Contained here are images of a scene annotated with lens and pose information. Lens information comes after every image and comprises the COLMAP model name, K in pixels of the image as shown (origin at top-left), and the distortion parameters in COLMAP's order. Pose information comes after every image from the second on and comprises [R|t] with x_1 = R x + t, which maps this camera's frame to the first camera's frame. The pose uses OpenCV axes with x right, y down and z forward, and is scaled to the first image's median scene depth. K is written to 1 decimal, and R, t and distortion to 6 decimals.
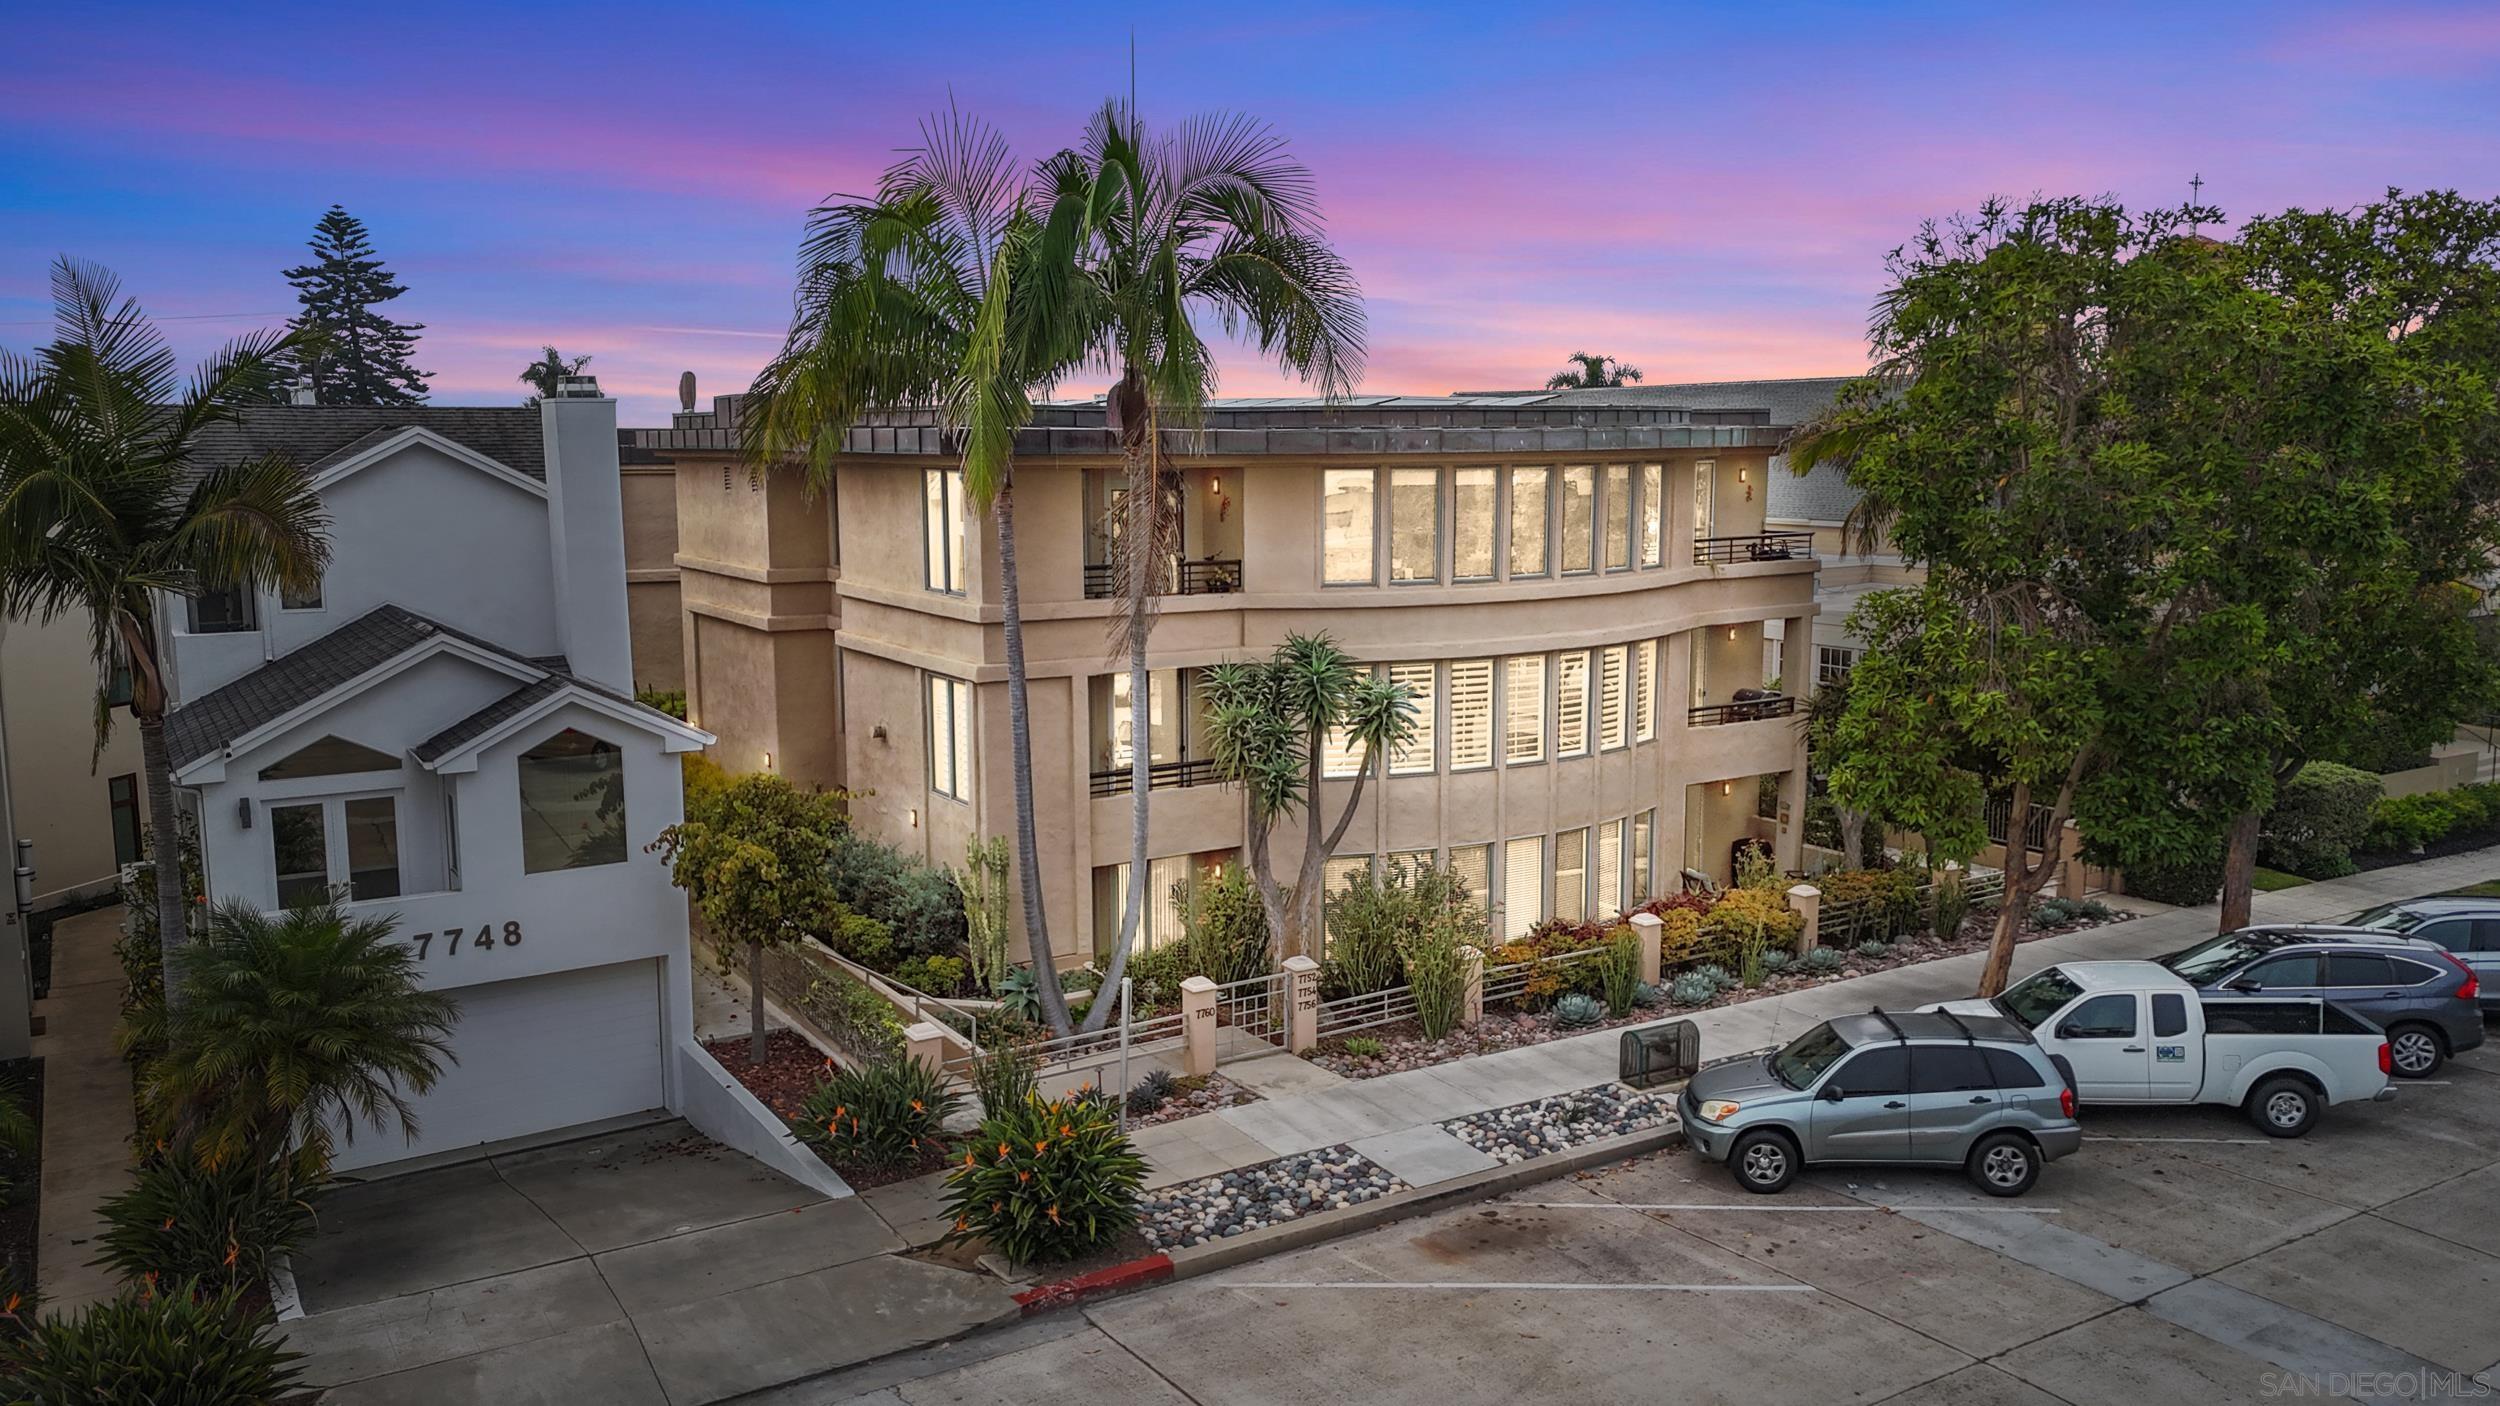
lens RADIAL K [[1816.8, 0, 1250.0], [0, 1816.8, 703.0], [0, 0, 1]] dist [0.047522, -0.032548]
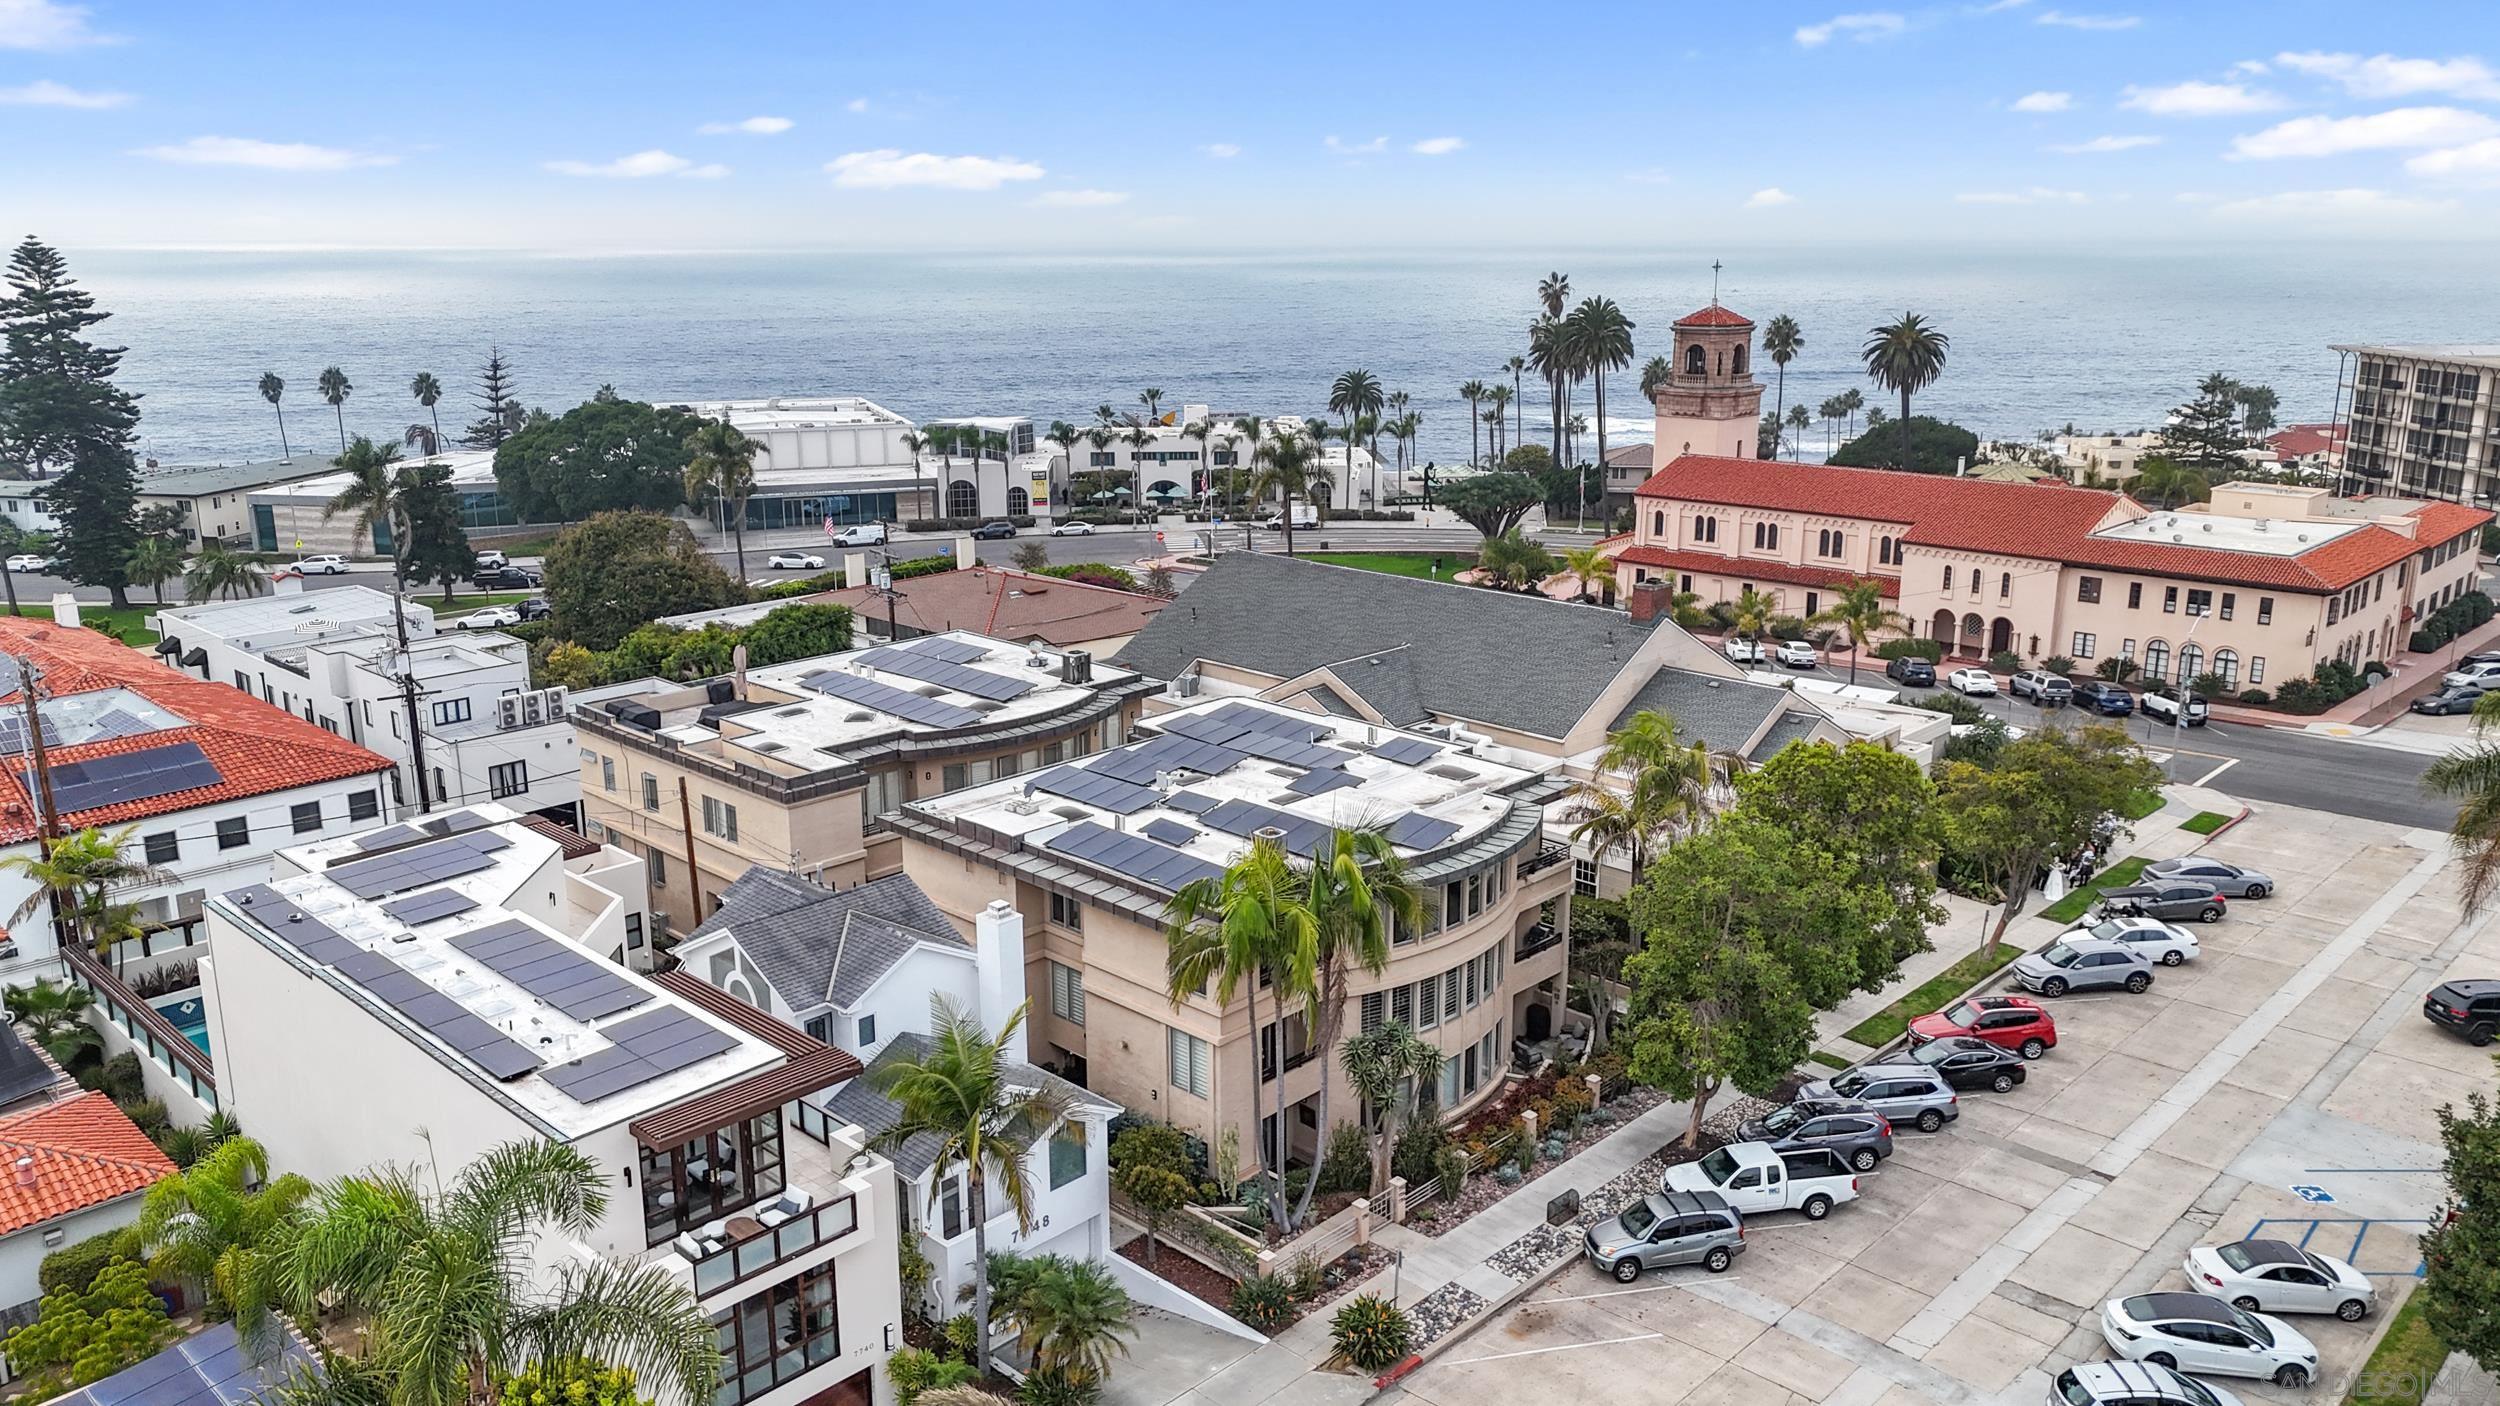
lens RADIAL K [[1831.4, 0, 1256.7], [0, 1831.4, 693.8], [0, 0, 1]] dist [0.075996, -0.069330]
pose [[0.969177, -0.059138, 0.239162, -0.667825], [0.032253, 0.992864, 0.114806, -0.732304], [-0.244245, -0.103553, 0.964169, -1.052883]]
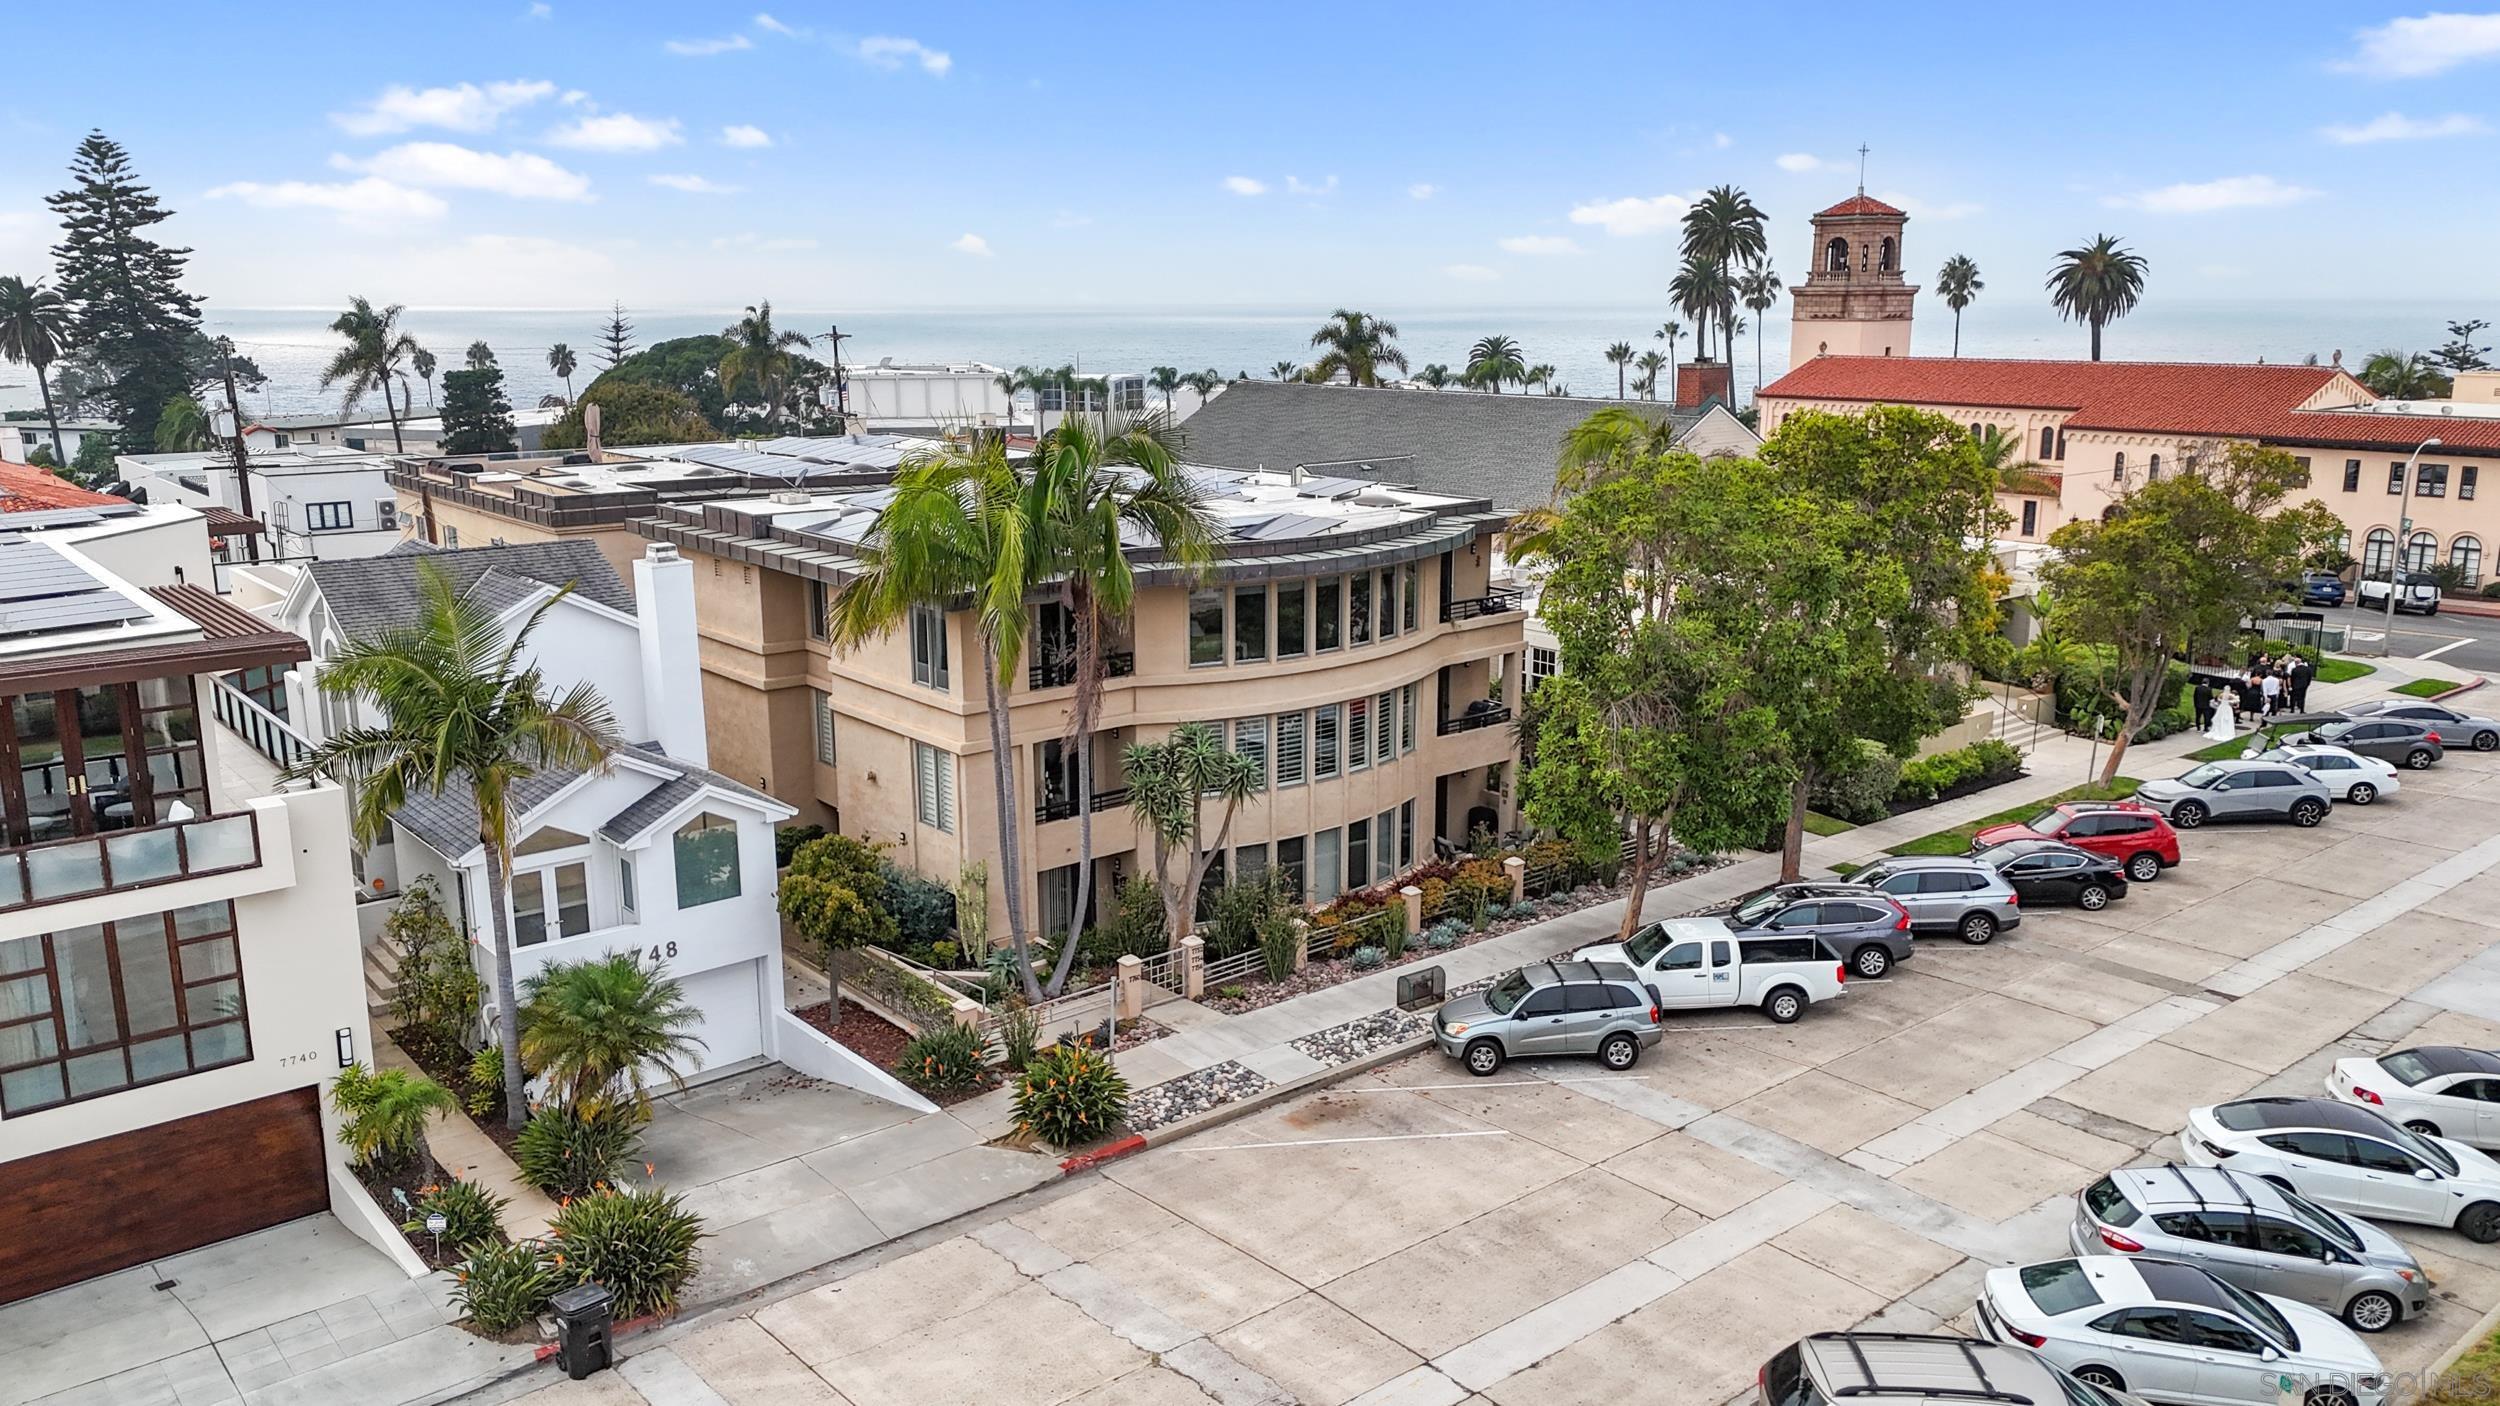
lens RADIAL K [[1831.4, 0, 1256.7], [0, 1831.4, 693.8], [0, 0, 1]] dist [0.075996, -0.069330]
pose [[0.990393, -0.027726, 0.135470, -0.133620], [0.017259, 0.996817, 0.077837, -0.201160], [-0.137197, -0.074751, 0.987719, -0.569351]]
